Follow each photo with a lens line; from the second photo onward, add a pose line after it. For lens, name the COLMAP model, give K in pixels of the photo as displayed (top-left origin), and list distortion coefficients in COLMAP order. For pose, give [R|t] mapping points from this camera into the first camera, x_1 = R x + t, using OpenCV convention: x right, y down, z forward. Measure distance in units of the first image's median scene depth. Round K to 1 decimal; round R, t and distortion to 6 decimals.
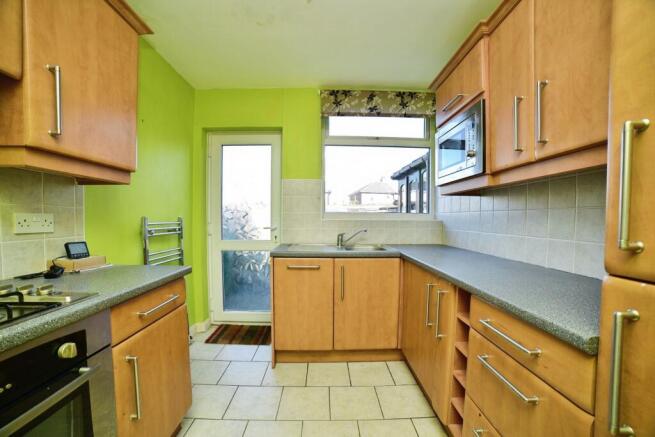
lens RADIAL K [[270.6, 0, 323.0], [0, 270.6, 211.2], [0, 0, 1]] dist [-0.077964, 0.032963]
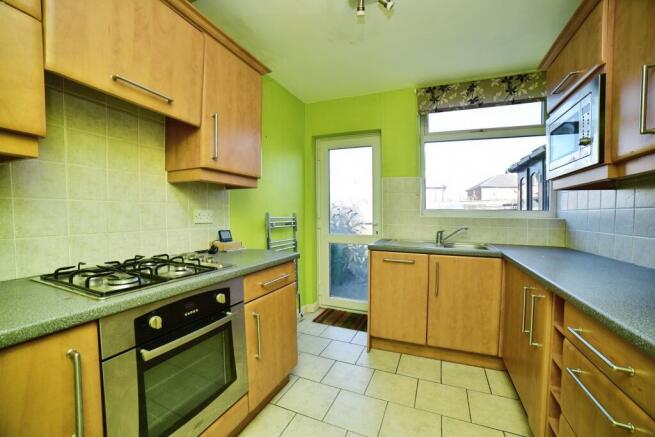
lens RADIAL K [[276.0, 0, 325.1], [0, 276.0, 203.0], [0, 0, 1]] dist [-0.067643, 0.036007]
pose [[0.916845, -0.007661, -0.399169, 0.105003], [0.000914, 0.999854, -0.017088, -0.002238], [0.399241, 0.015302, 0.916718, -0.110786]]
